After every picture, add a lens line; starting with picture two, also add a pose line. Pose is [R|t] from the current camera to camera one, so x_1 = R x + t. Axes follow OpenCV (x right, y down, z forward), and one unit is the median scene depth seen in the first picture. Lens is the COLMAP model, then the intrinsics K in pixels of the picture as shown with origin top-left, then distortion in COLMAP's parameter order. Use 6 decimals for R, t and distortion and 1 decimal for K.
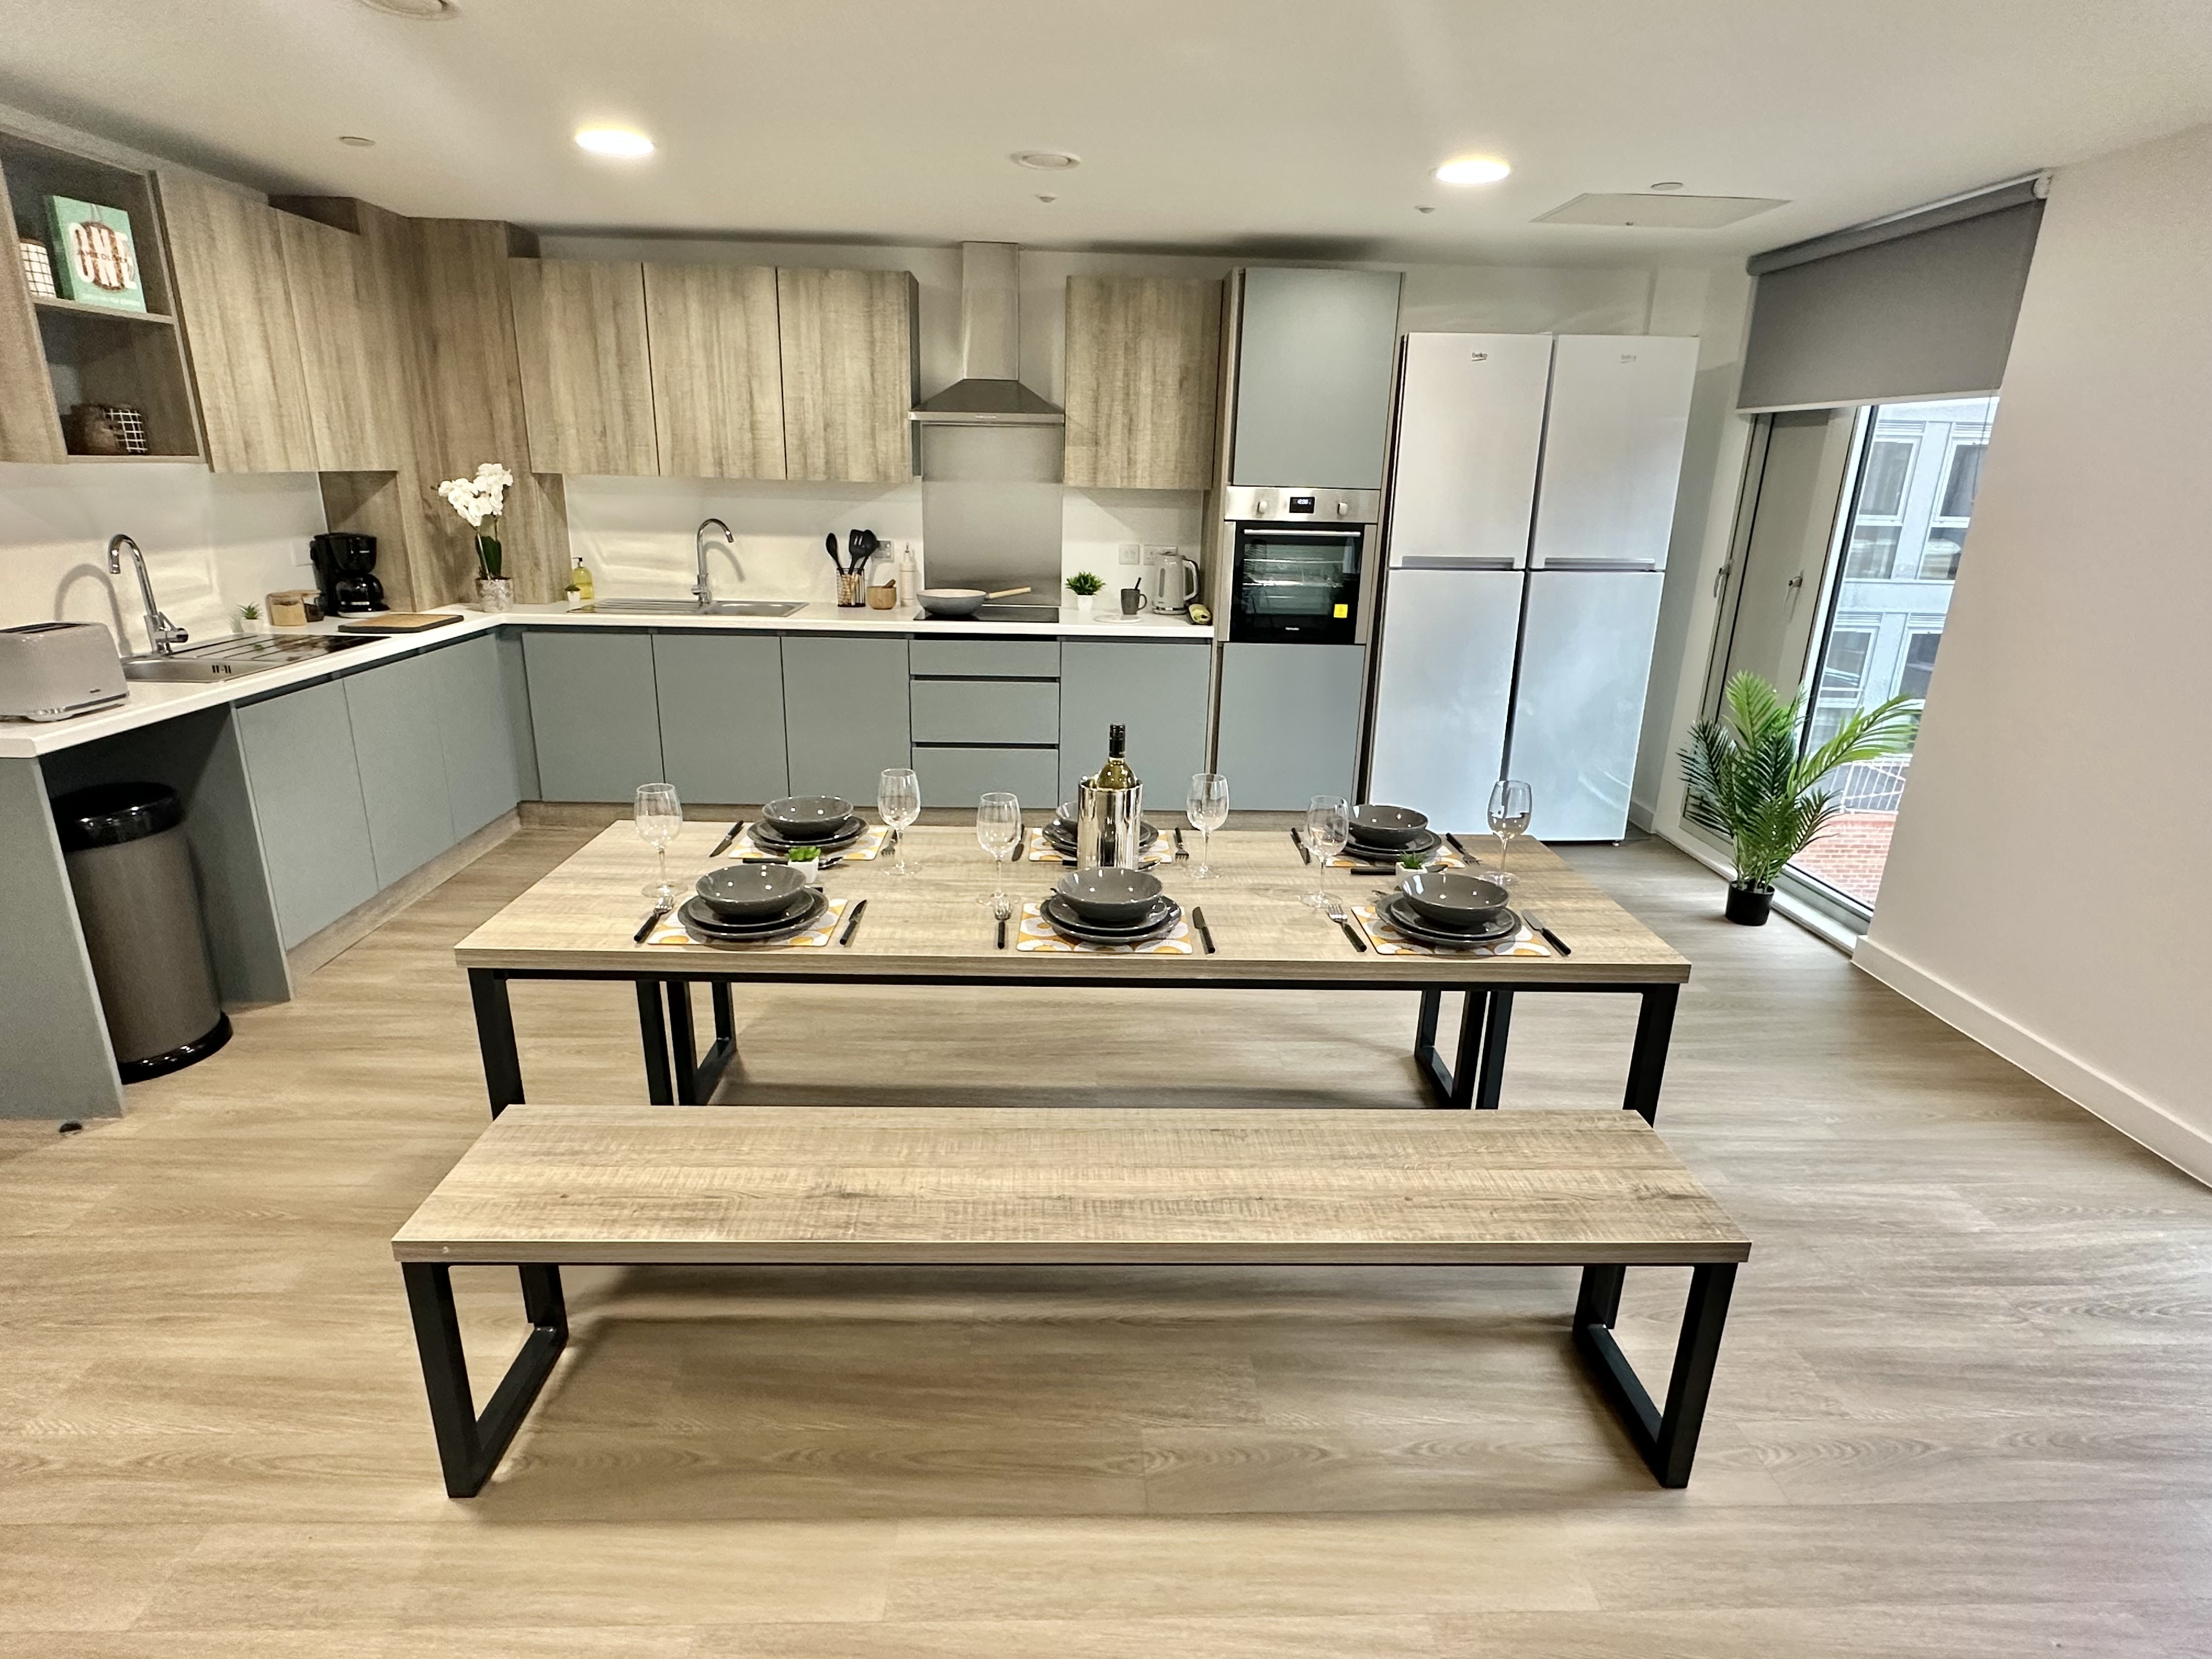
lens RADIAL K [[1165.6, 0, 1106.0], [0, 1165.6, 829.5], [0, 0, 1]] dist [-0.003110, -0.000181]
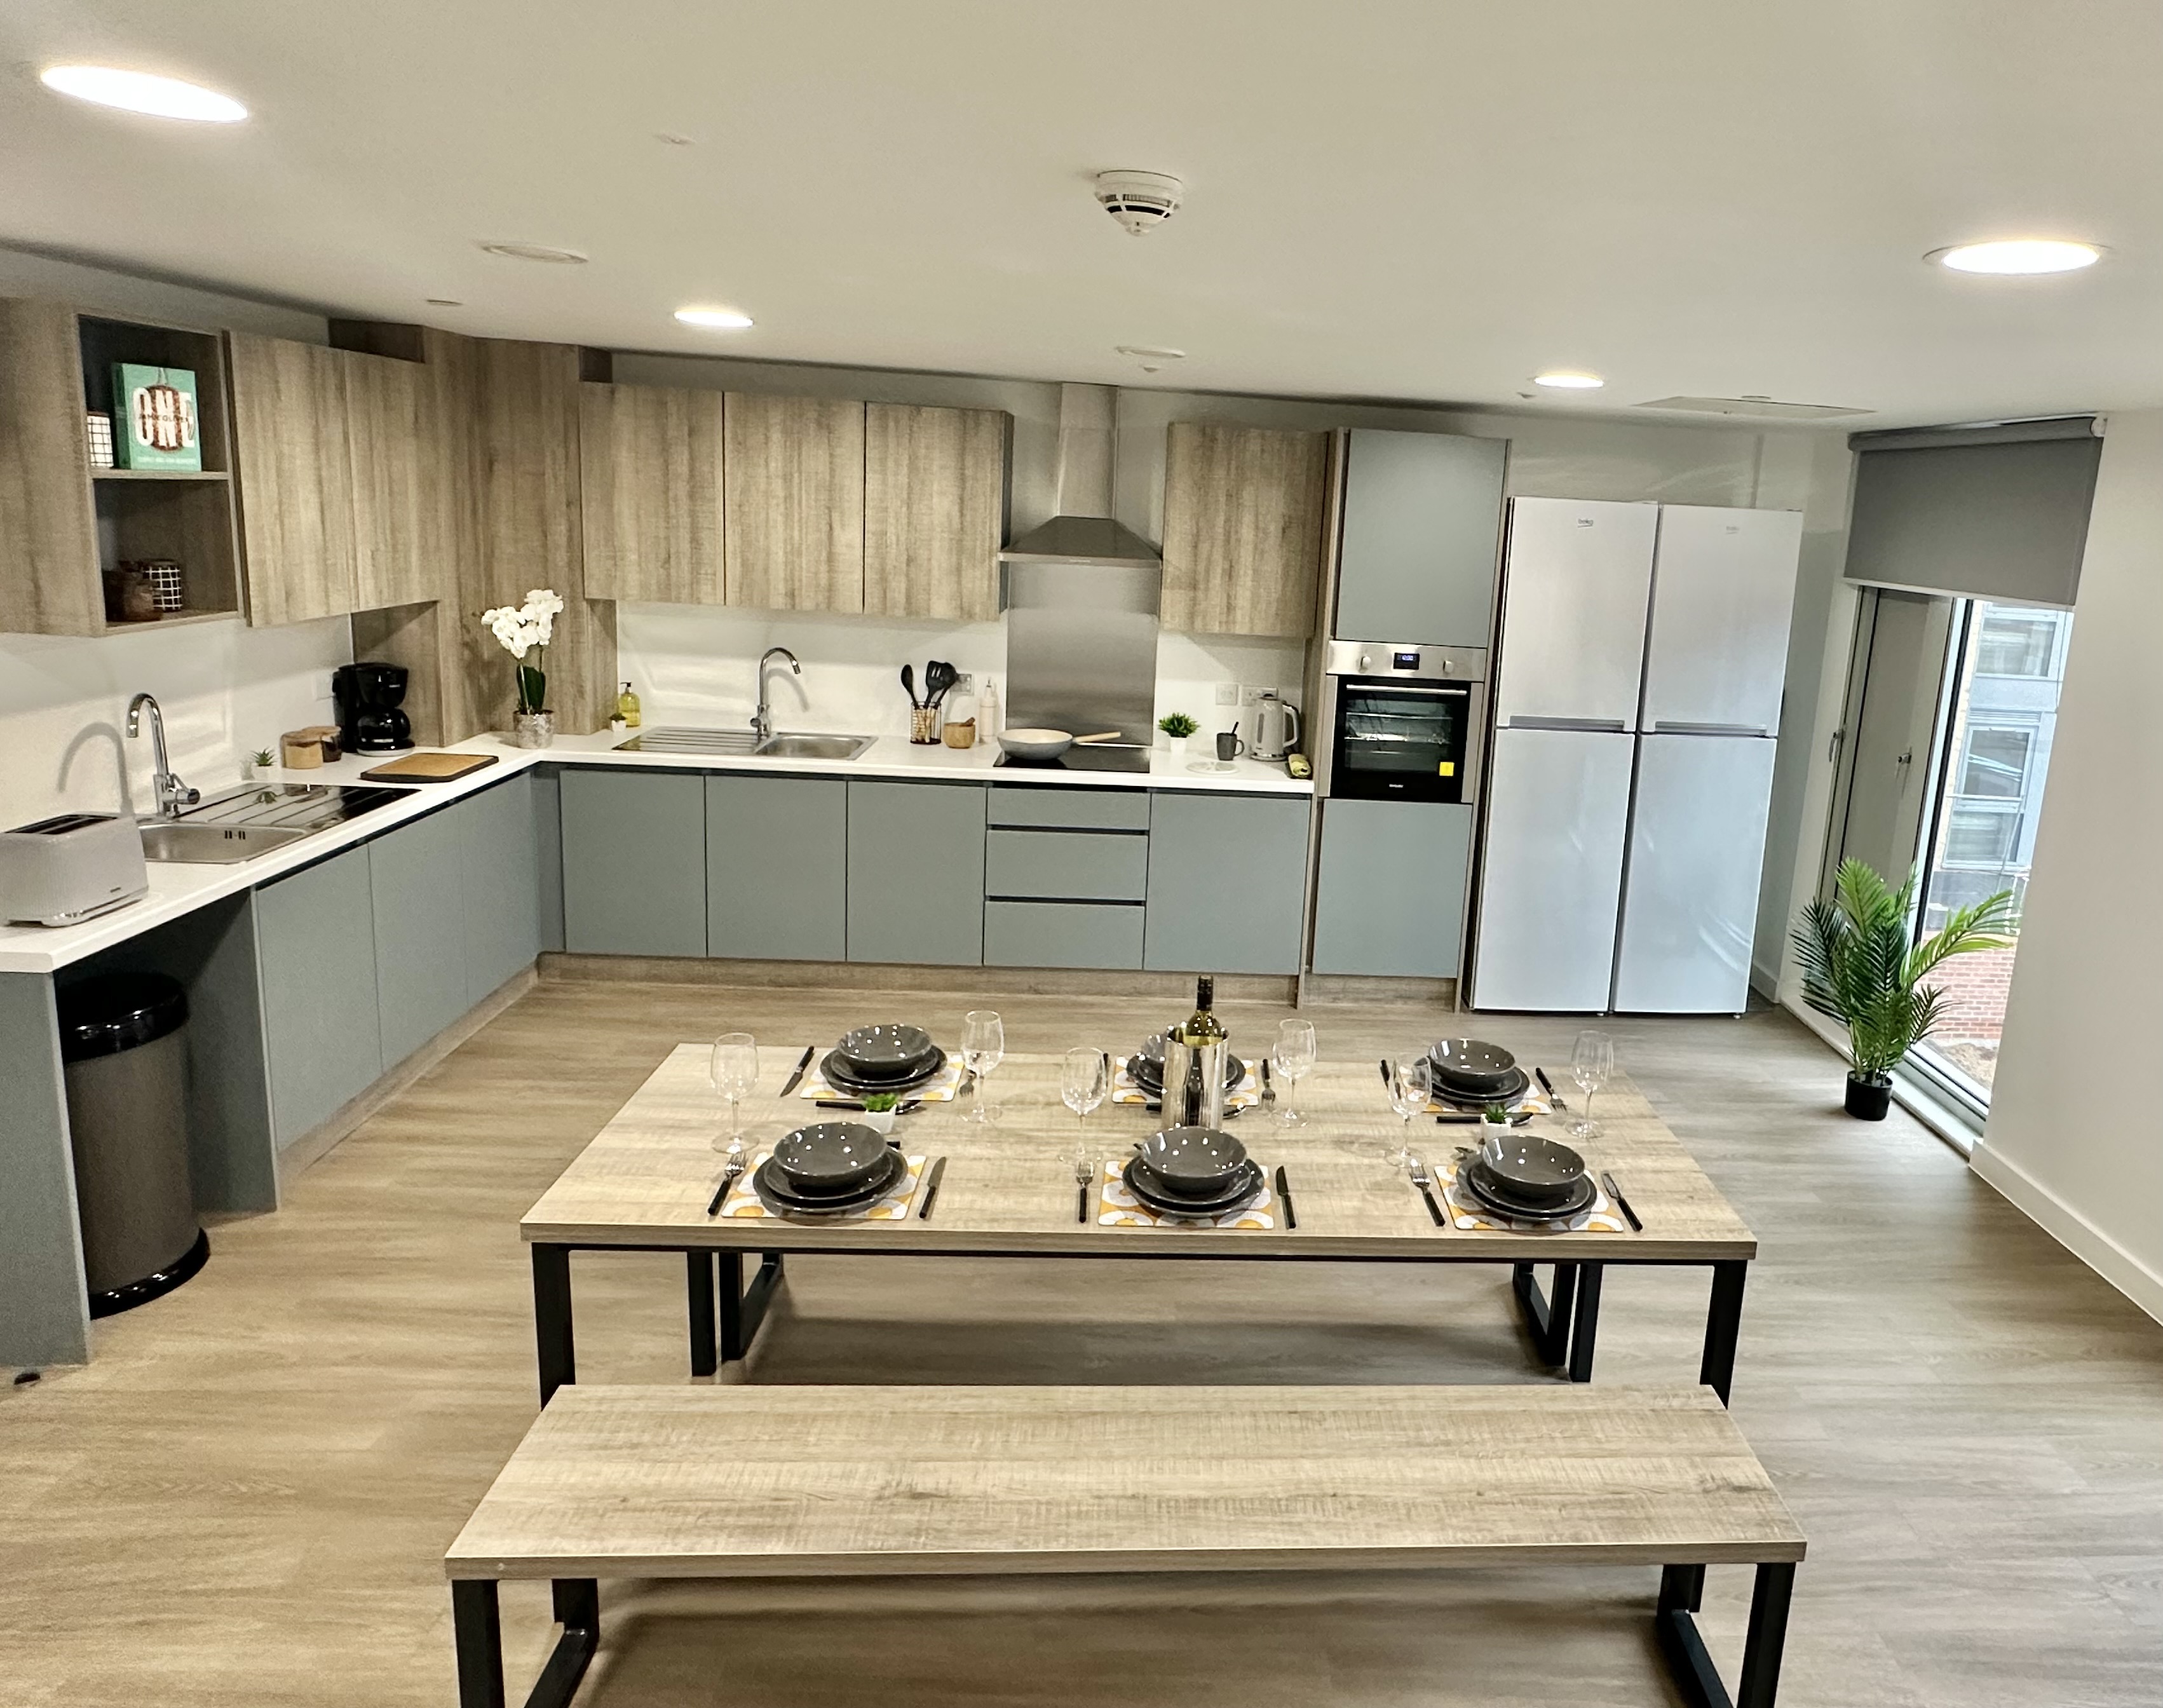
lens RADIAL K [[1344.3, 0, 1282.3], [0, 1344.3, 751.4], [0, 0, 1]] dist [-0.001623, -0.000199]
pose [[0.997775, 0.026948, 0.060979, -0.000140], [-0.019488, 0.992609, -0.119779, -0.105190], [-0.063756, 0.118324, 0.990926, -0.129086]]
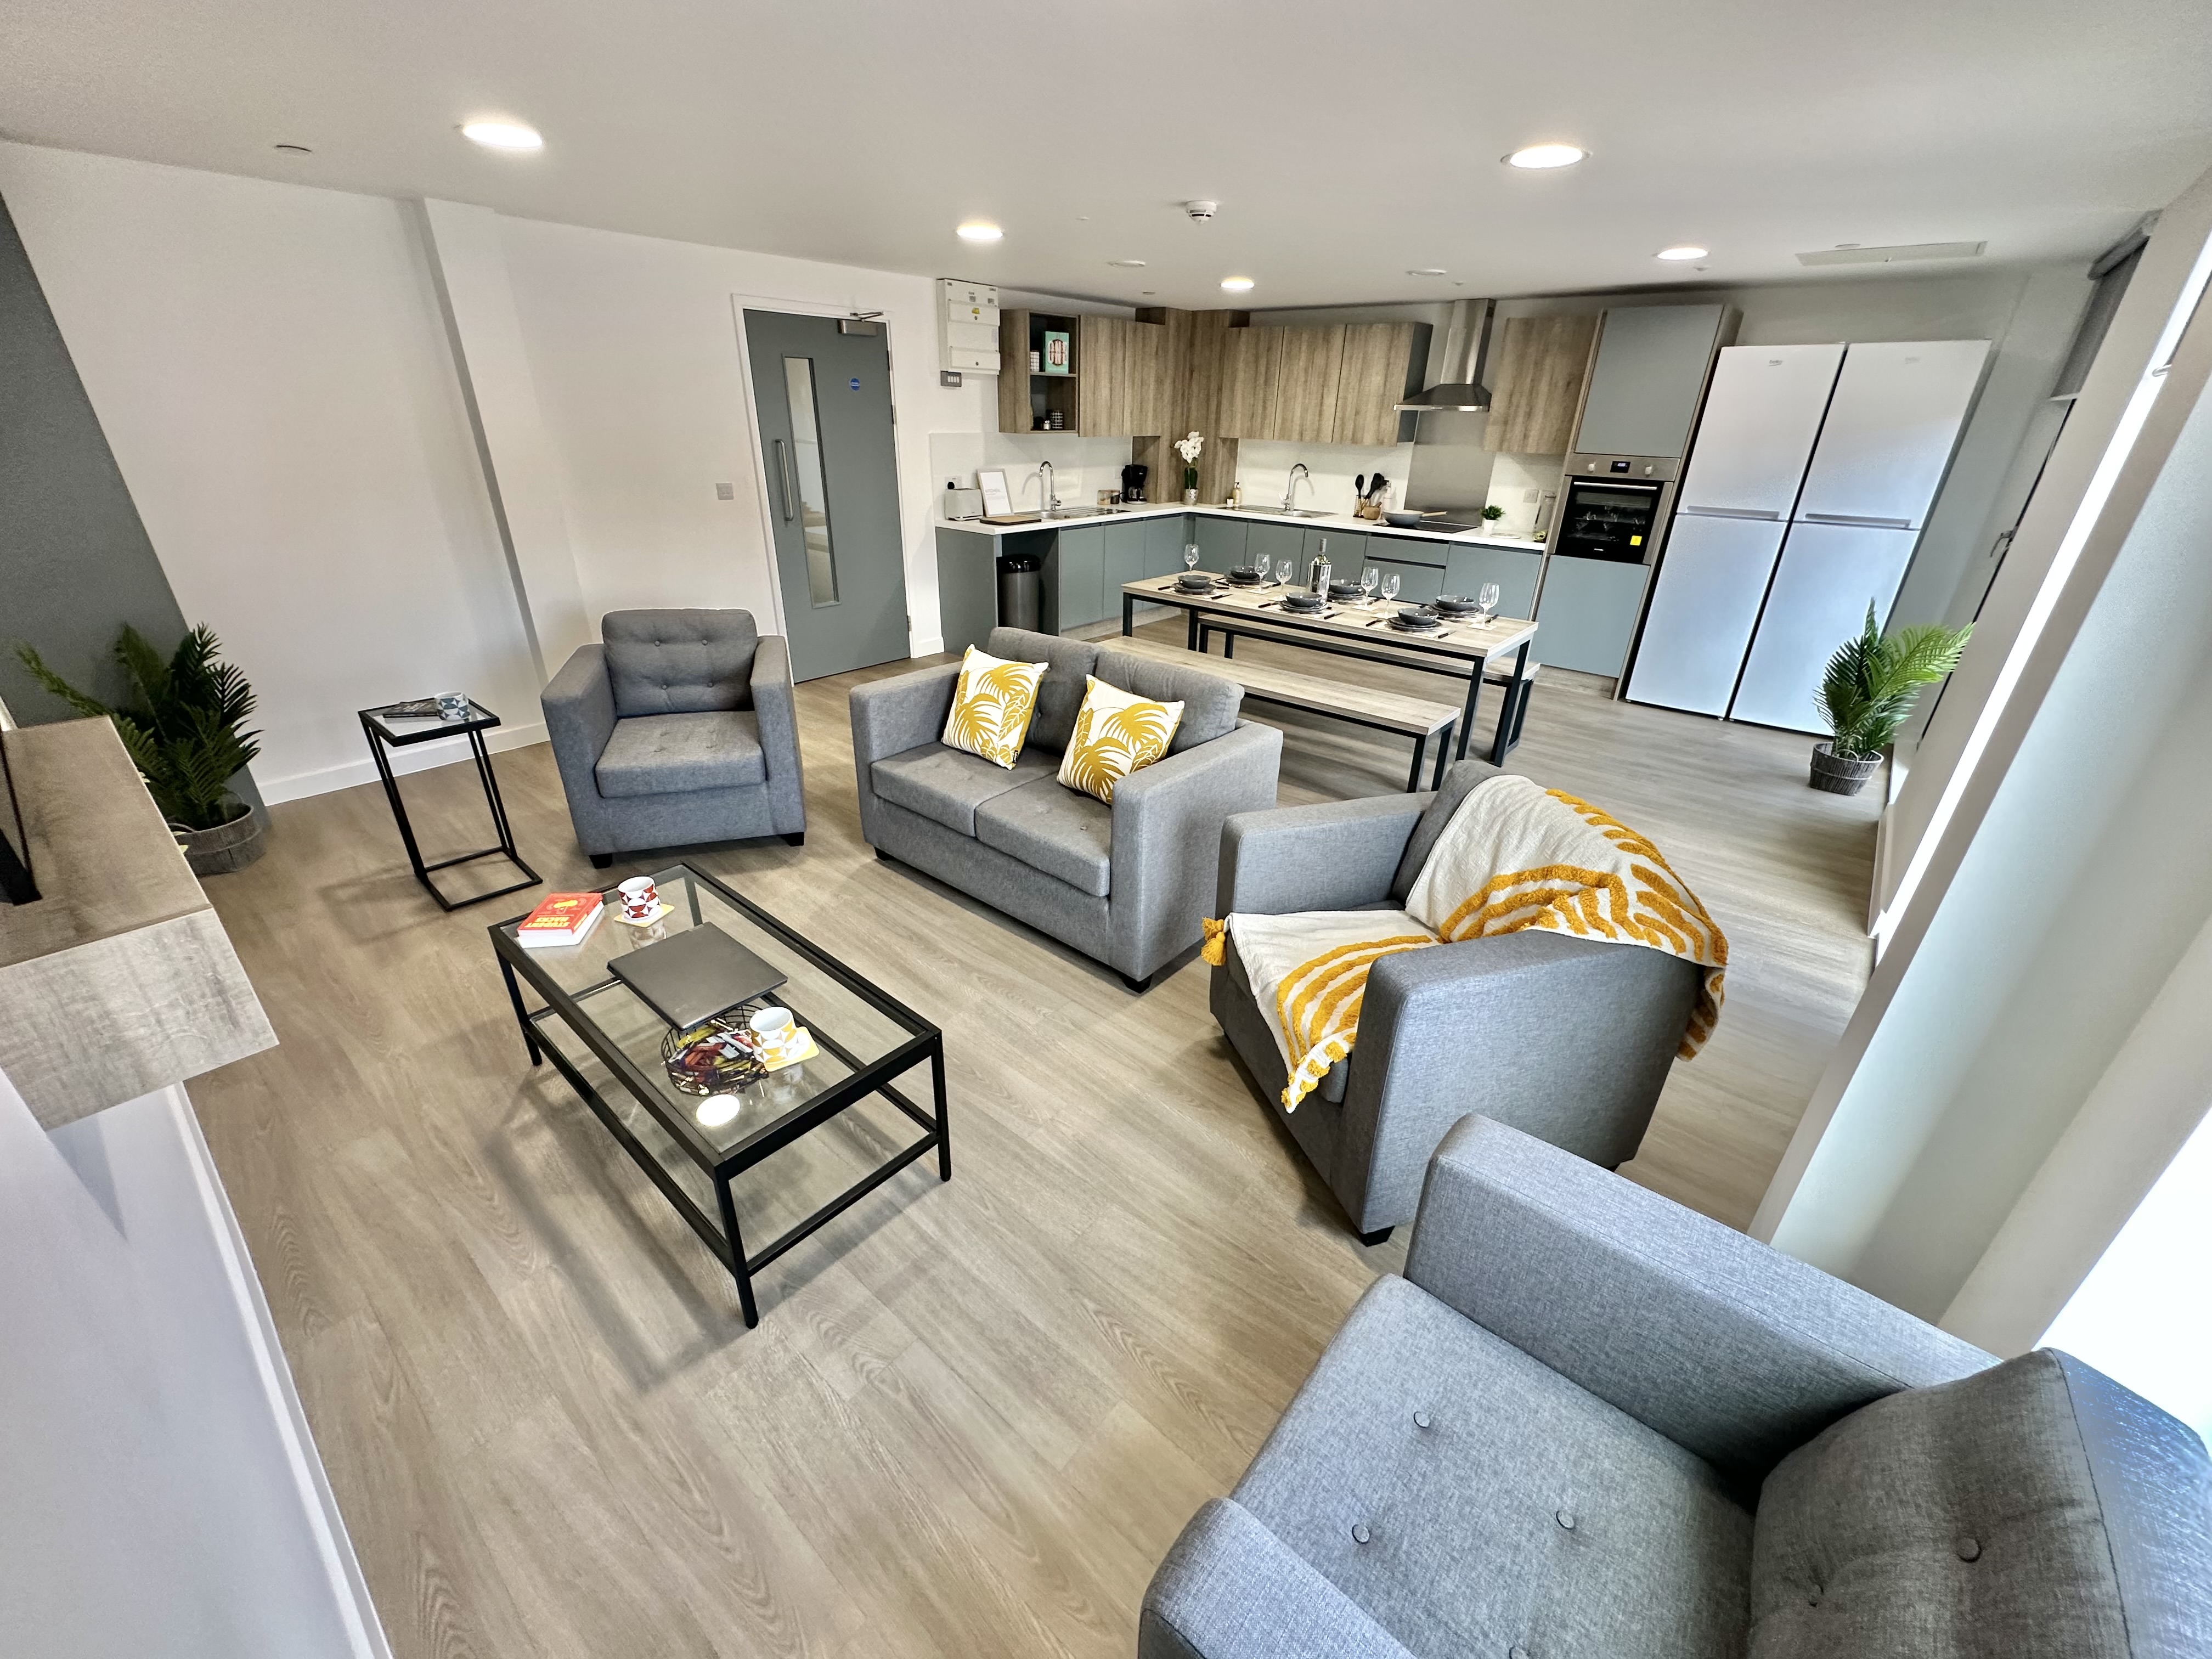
lens RADIAL K [[879.1, 0, 1108.0], [0, 879.1, 823.7], [0, 0, 1]] dist [0.001162, 0.000095]
pose [[0.747807, 0.280589, -0.601710, 0.749963], [-0.202279, 0.959505, 0.196042, 0.127603], [0.632352, -0.024888, 0.774282, -0.523387]]
